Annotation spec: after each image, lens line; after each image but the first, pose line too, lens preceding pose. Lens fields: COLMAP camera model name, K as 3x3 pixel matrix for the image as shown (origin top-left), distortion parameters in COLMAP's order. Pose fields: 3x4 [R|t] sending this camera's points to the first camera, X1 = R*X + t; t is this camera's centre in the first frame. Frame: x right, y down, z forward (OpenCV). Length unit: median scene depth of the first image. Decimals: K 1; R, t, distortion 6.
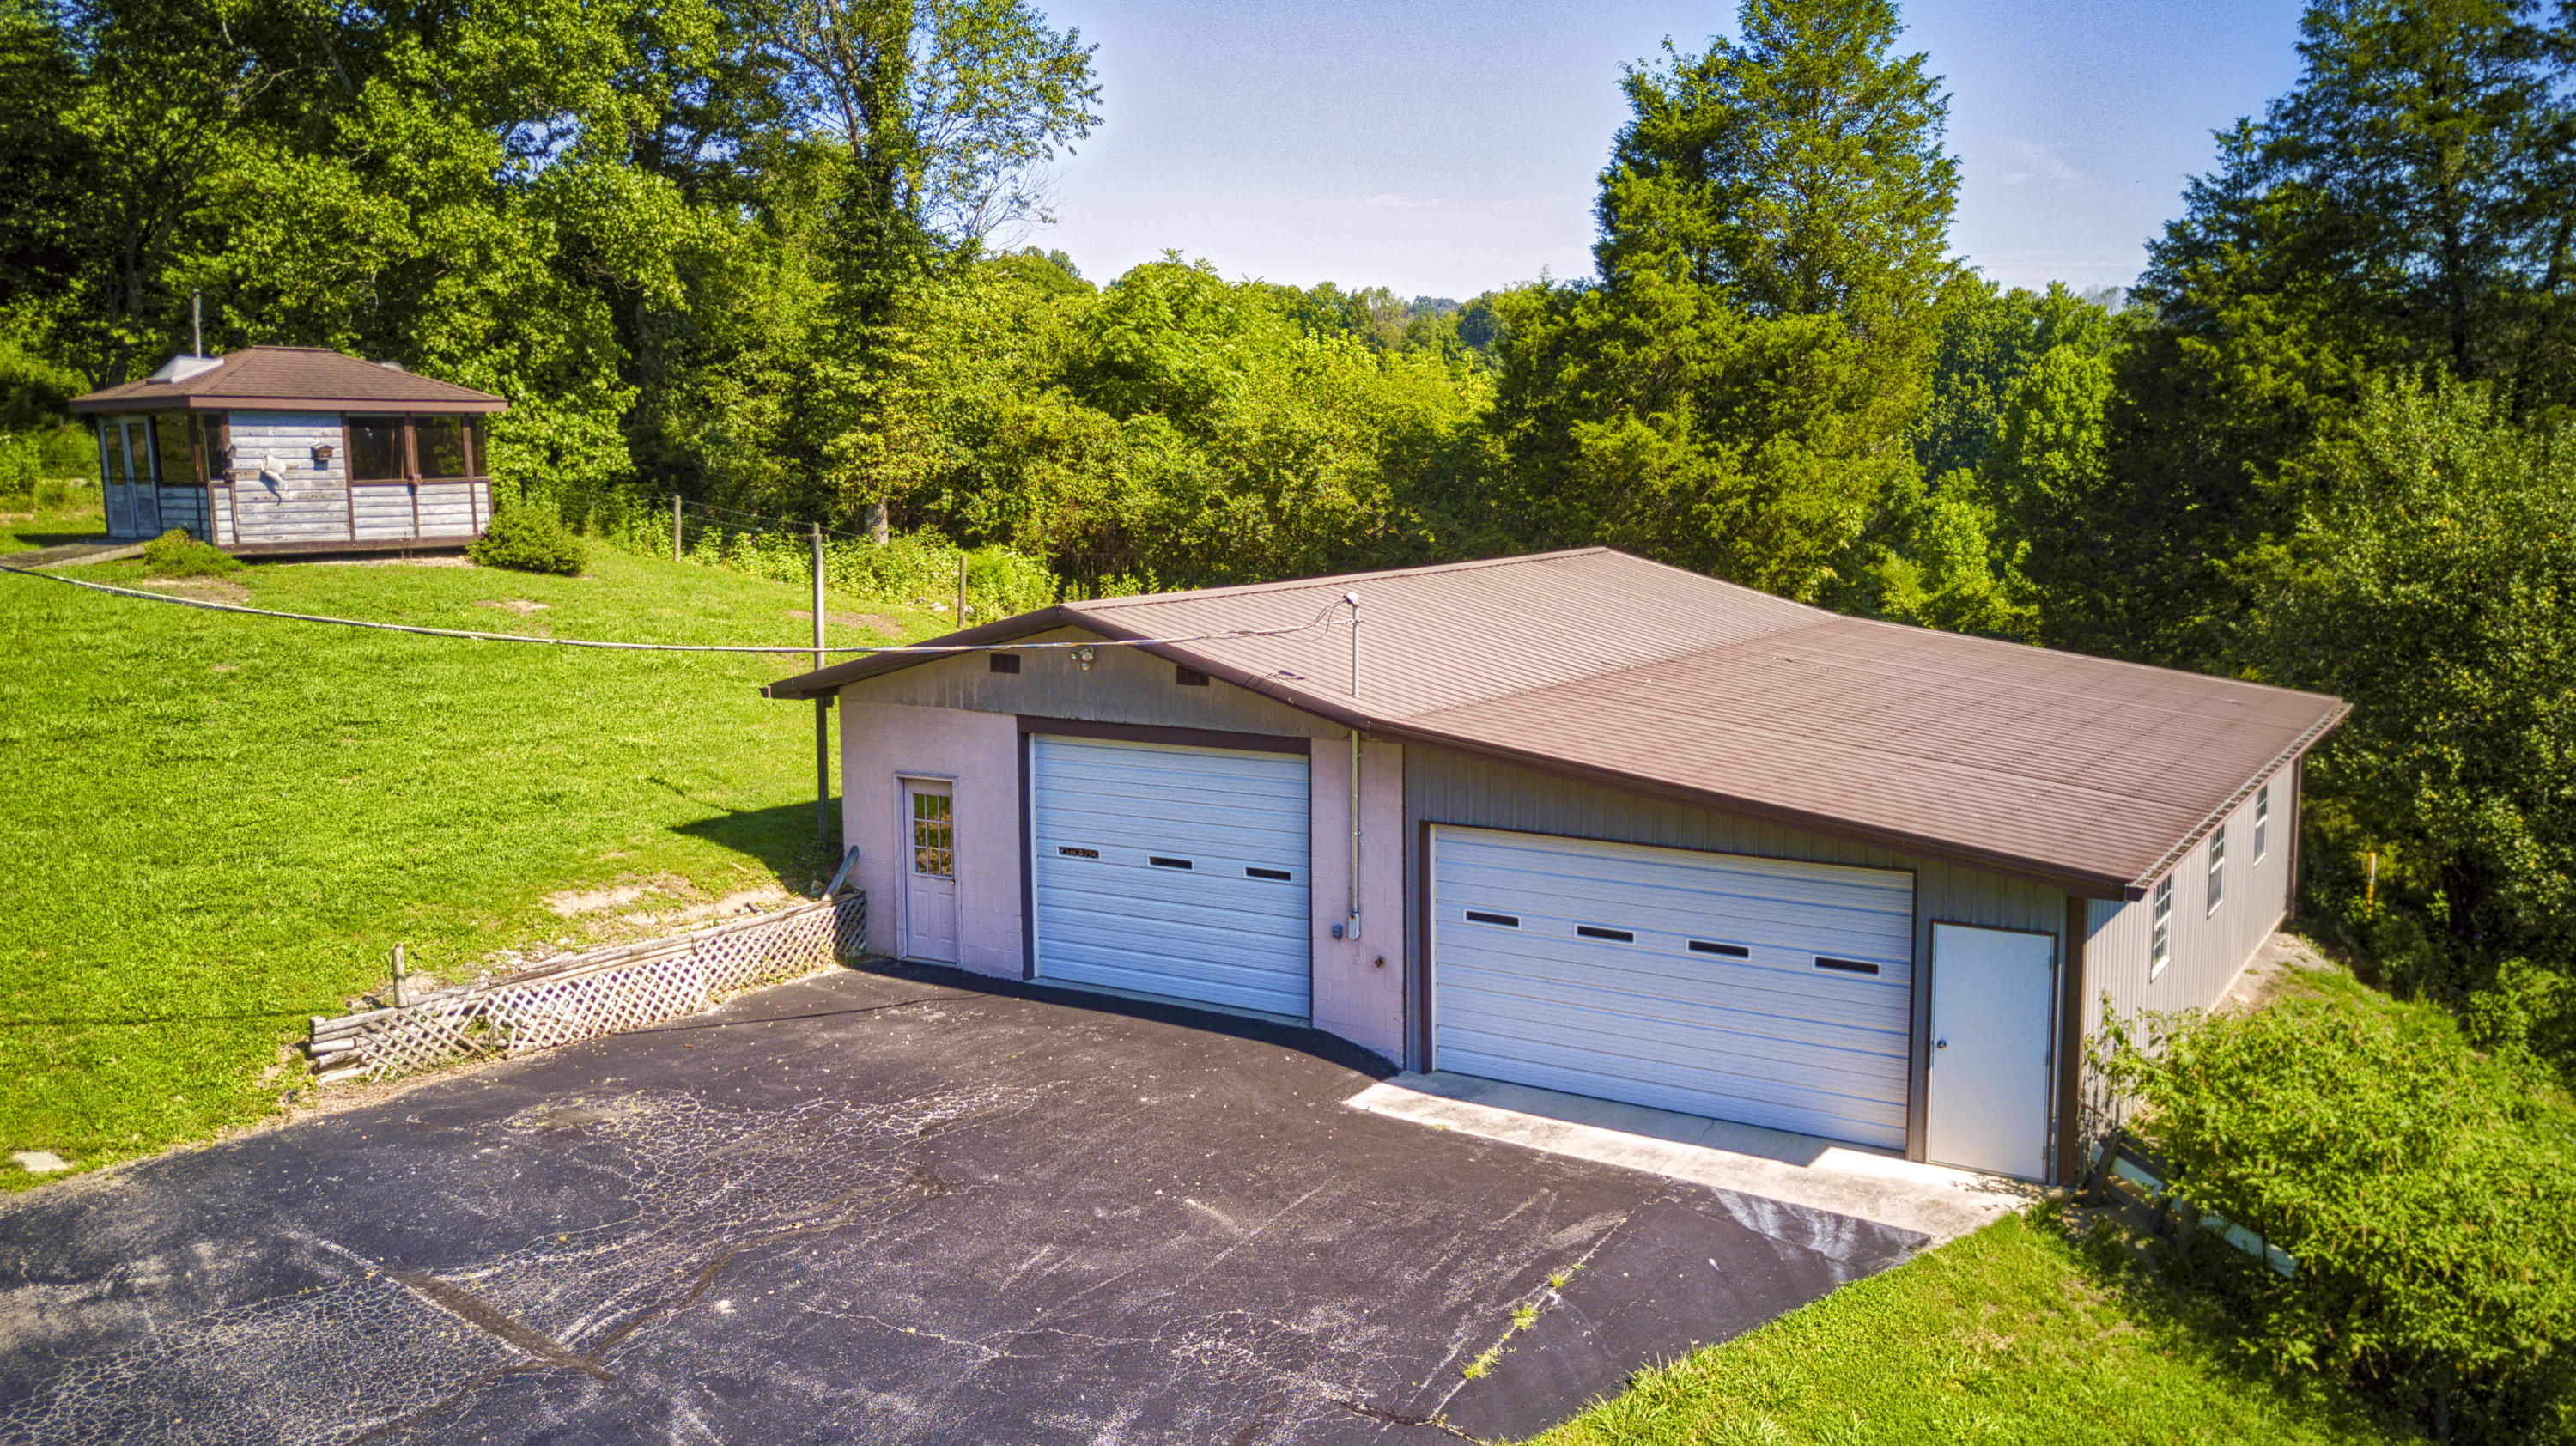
lens RADIAL K [[2094.5, 0, 1288.0], [0, 2094.5, 723.0], [0, 0, 1]] dist [0.000357, -0.000097]
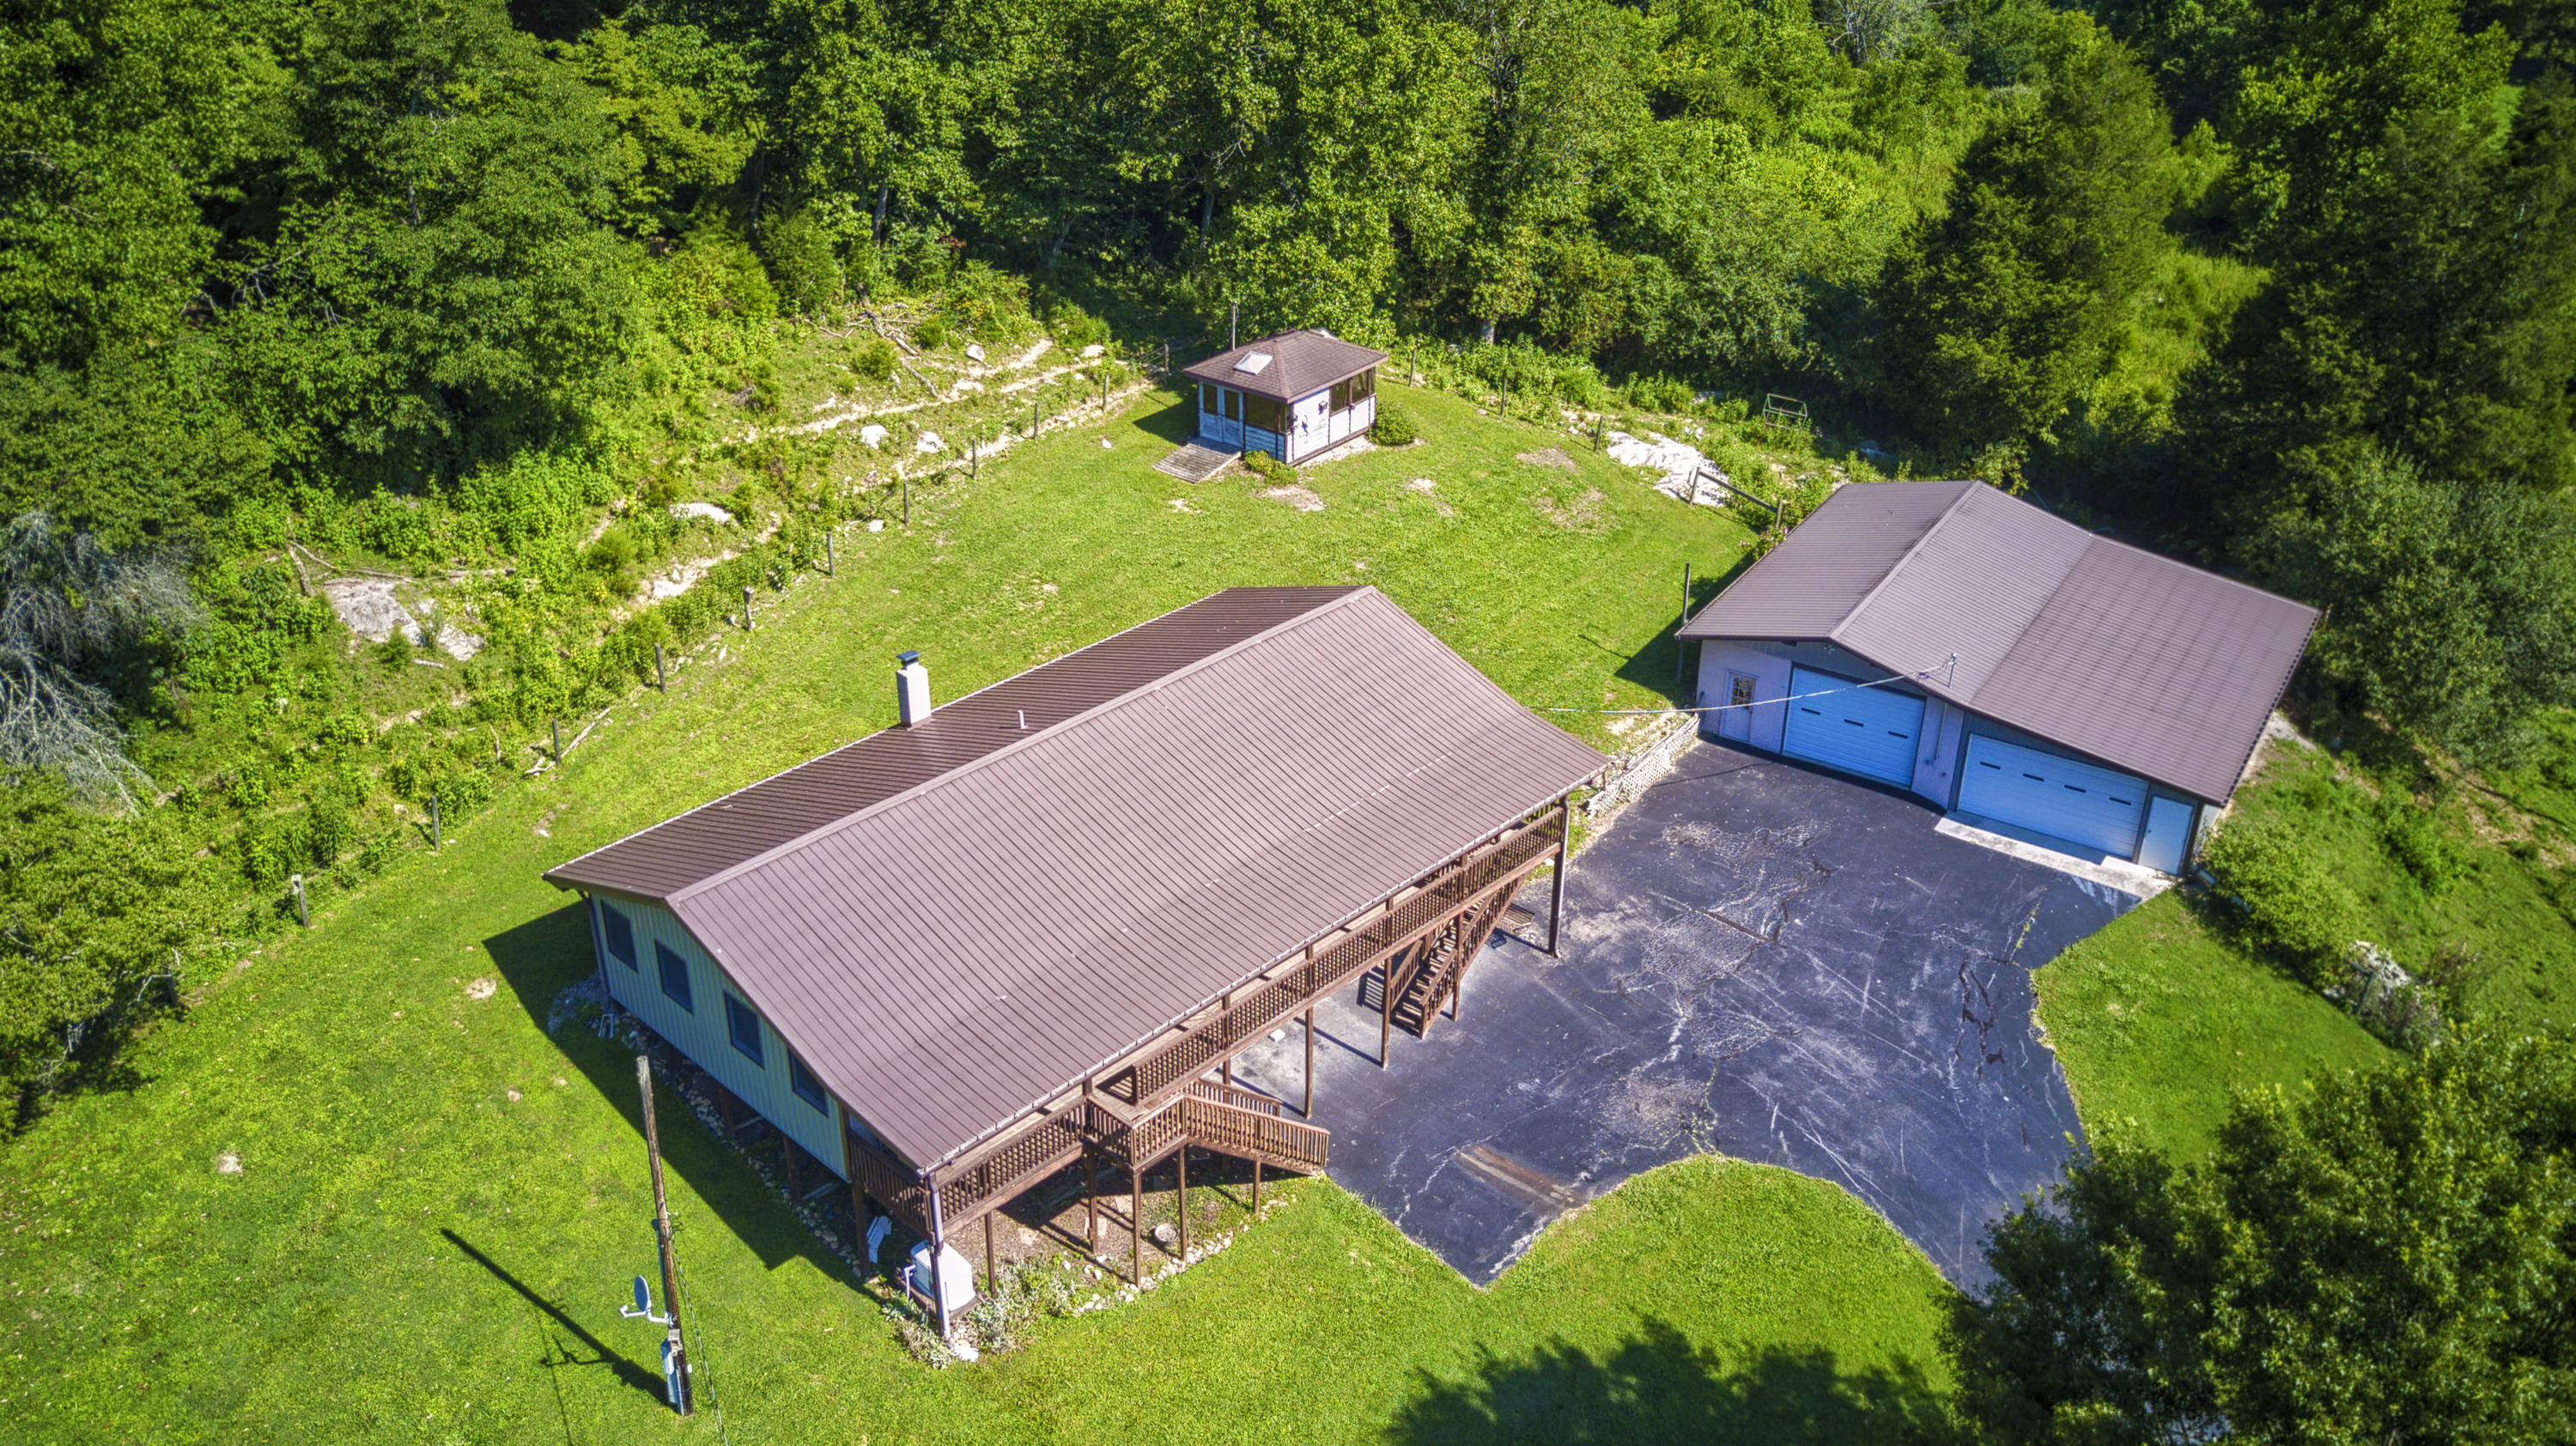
lens RADIAL K [[2009.2, 0, 1288.0], [0, 2009.2, 723.0], [0, 0, 1]] dist [-0.013554, 0.005382]
pose [[0.999839, 0.011753, -0.013523, -0.788561], [-0.006087, 0.932707, 0.360585, -0.901629], [0.016851, -0.360445, 0.932628, -1.474709]]
